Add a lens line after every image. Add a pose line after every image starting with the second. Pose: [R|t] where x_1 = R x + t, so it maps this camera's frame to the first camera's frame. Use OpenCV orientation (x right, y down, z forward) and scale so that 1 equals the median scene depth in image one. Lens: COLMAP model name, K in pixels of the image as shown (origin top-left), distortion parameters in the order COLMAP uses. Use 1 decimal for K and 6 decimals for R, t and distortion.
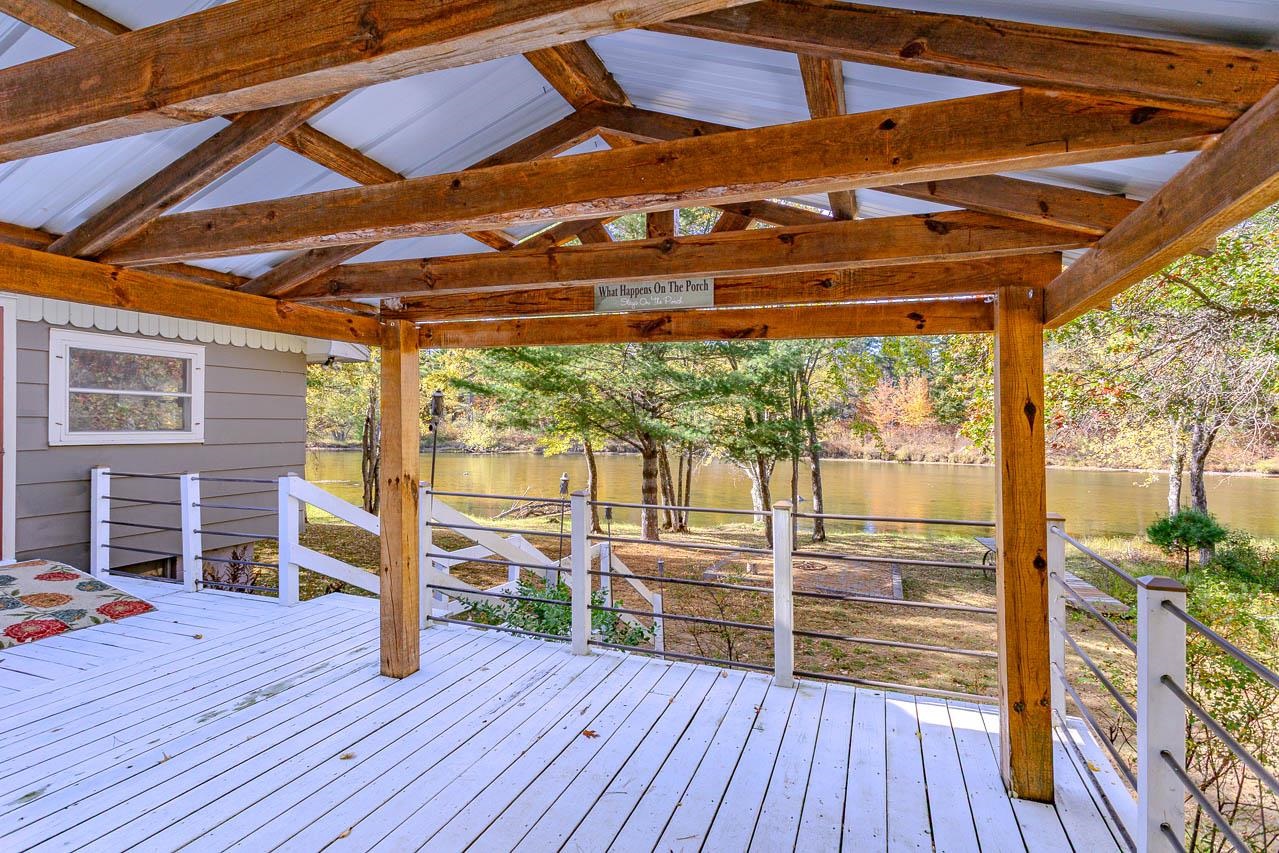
lens RADIAL K [[607.8, 0, 647.4], [0, 607.8, 432.2], [0, 0, 1]] dist [-0.002164, 0.000799]
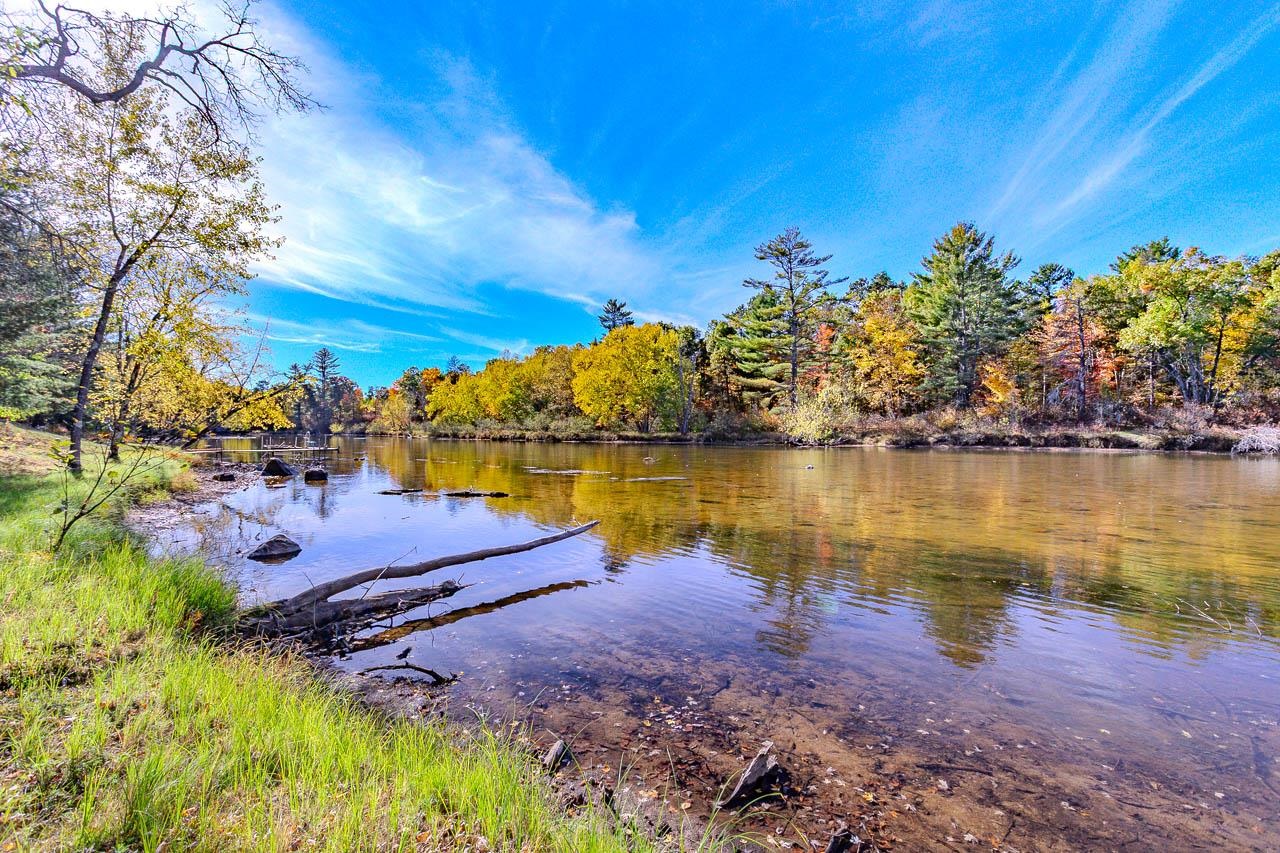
lens RADIAL K [[608.3, 0, 637.4], [0, 608.3, 427.0], [0, 0, 1]] dist [-0.002164, 0.000799]
pose [[0.871935, -0.017016, -0.489326, -0.101868], [0.011503, 0.999832, -0.014271, 0.019791], [0.489487, 0.006815, 0.871984, 0.270242]]
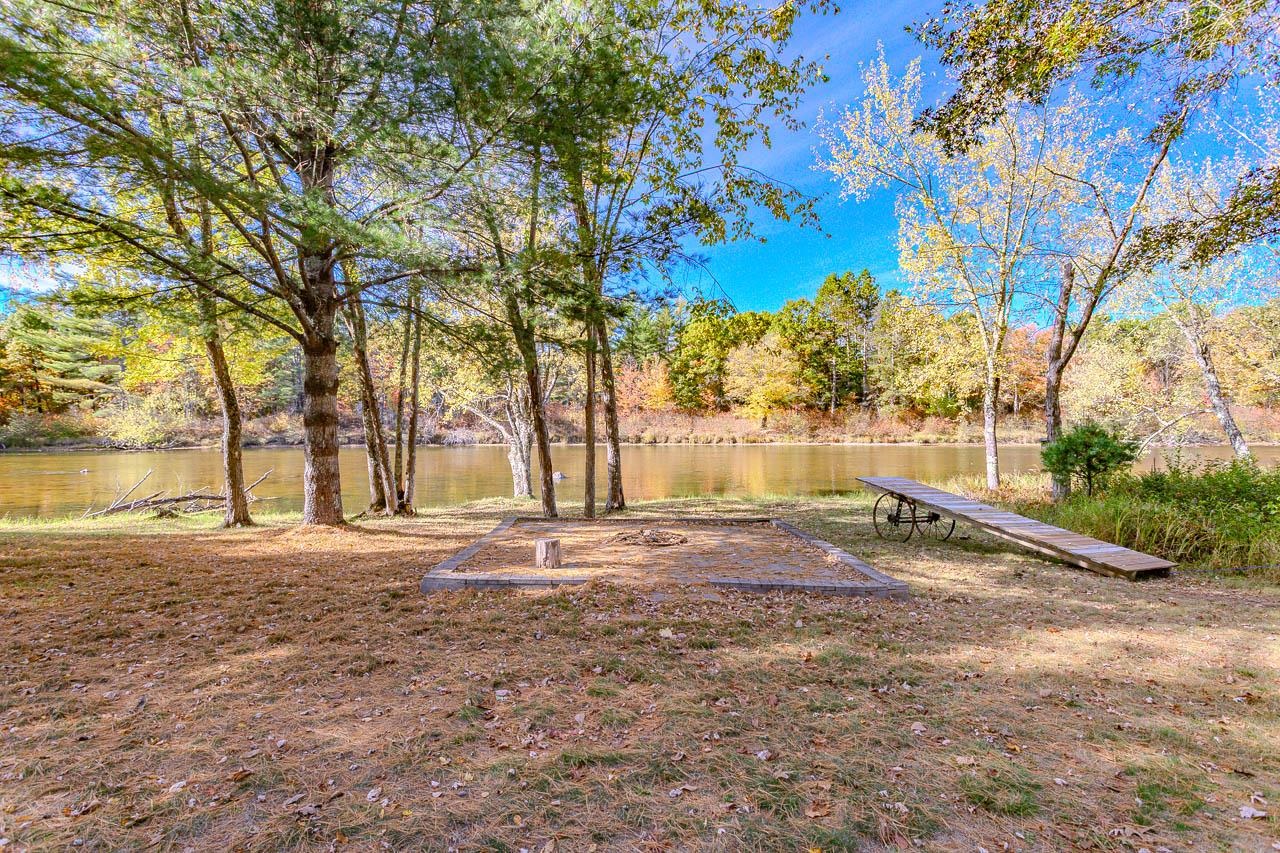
lens RADIAL K [[608.3, 0, 627.8], [0, 608.3, 420.7], [0, 0, 1]] dist [-0.002164, 0.000799]
pose [[0.926833, -0.017069, 0.375087, 0.008401], [0.021300, 0.999748, -0.007138, 0.017375], [-0.374870, 0.014605, 0.926962, 0.074839]]
